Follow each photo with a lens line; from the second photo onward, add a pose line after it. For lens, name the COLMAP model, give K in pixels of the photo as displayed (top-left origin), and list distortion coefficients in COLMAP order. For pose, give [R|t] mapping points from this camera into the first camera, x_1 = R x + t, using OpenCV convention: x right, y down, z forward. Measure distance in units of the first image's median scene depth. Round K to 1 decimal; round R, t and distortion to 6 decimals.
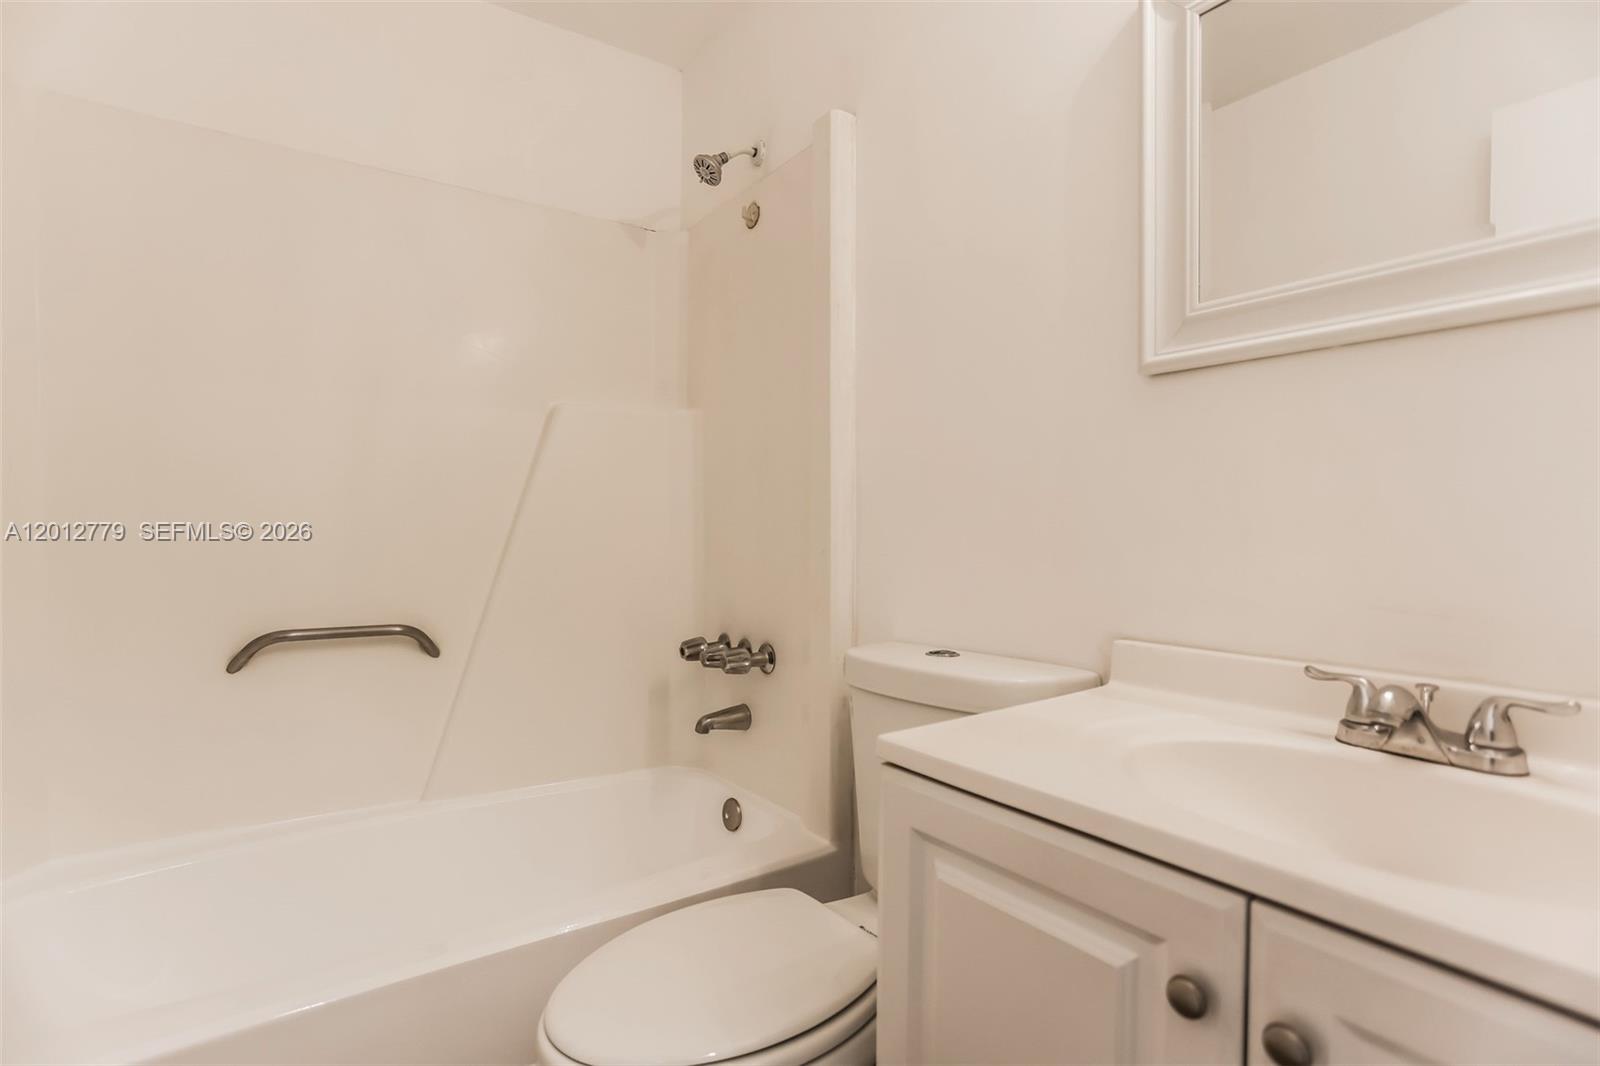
lens RADIAL K [[760.9, 0, 802.9], [0, 760.9, 535.7], [0, 0, 1]] dist [-0.033232, 0.007357]
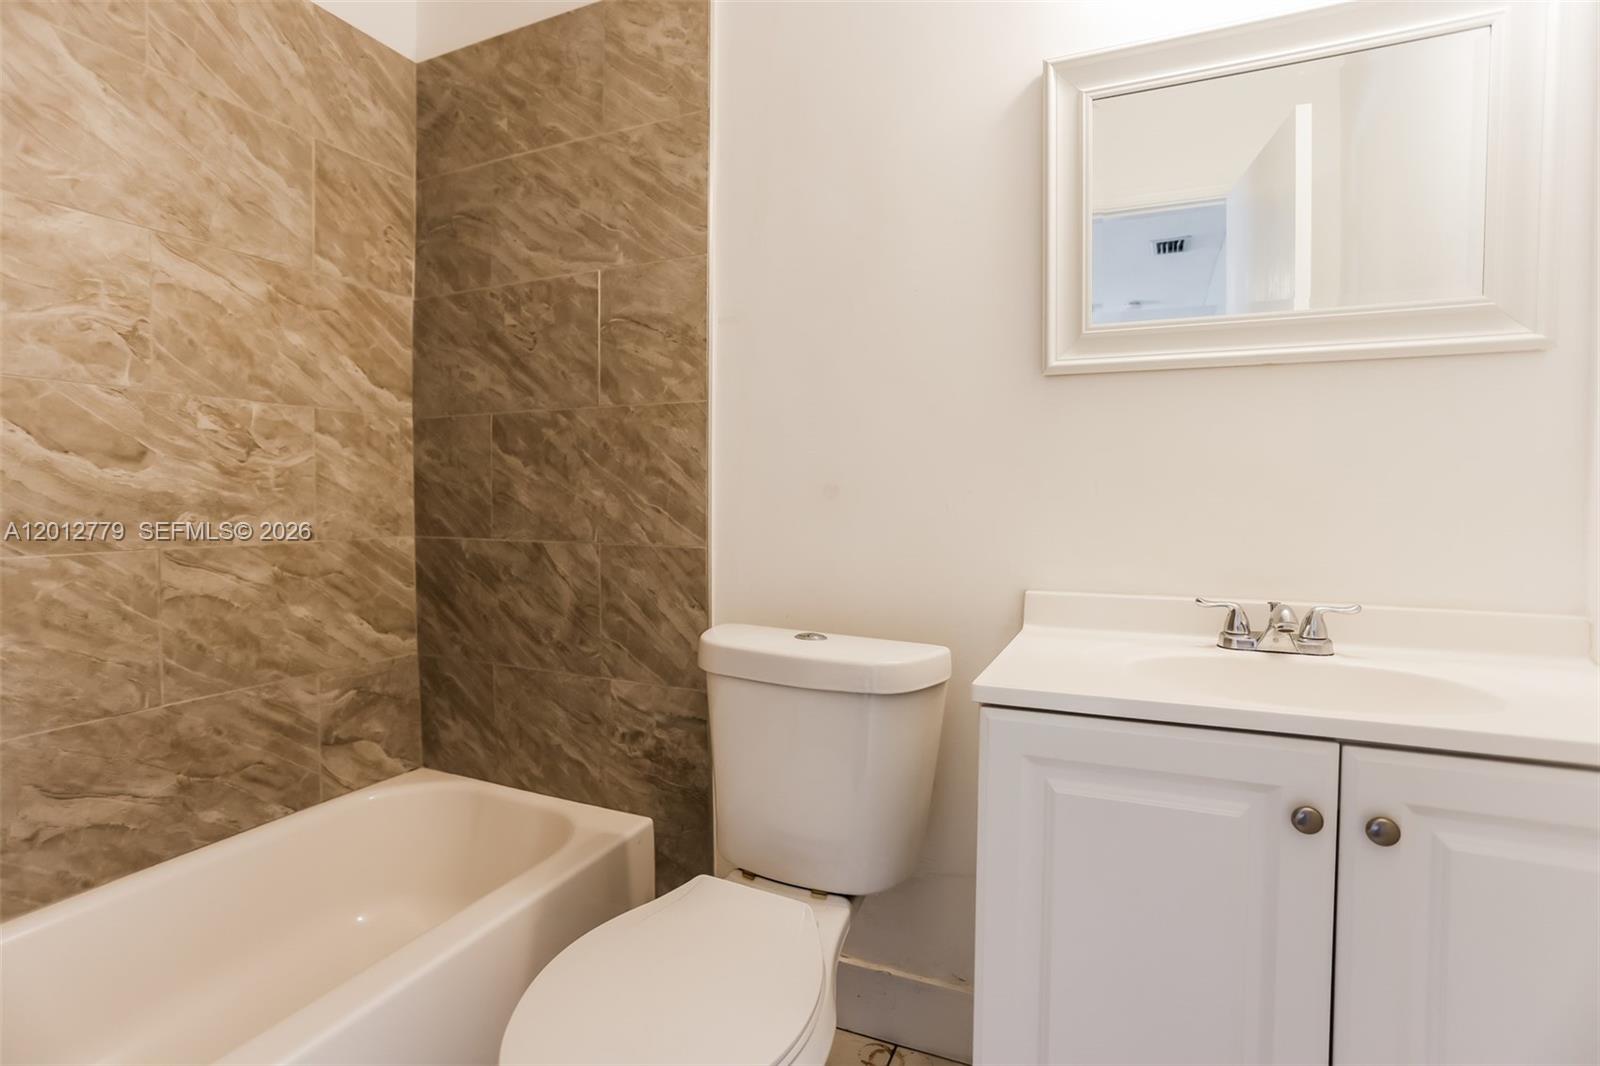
lens RADIAL K [[760.9, 0, 802.8], [0, 760.9, 518.0], [0, 0, 1]] dist [-0.033232, 0.007357]
pose [[0.856766, -0.002669, 0.515698, -0.876332], [-0.005247, 0.999890, 0.013891, 0.009798], [-0.515678, -0.014608, 0.856658, 0.214281]]
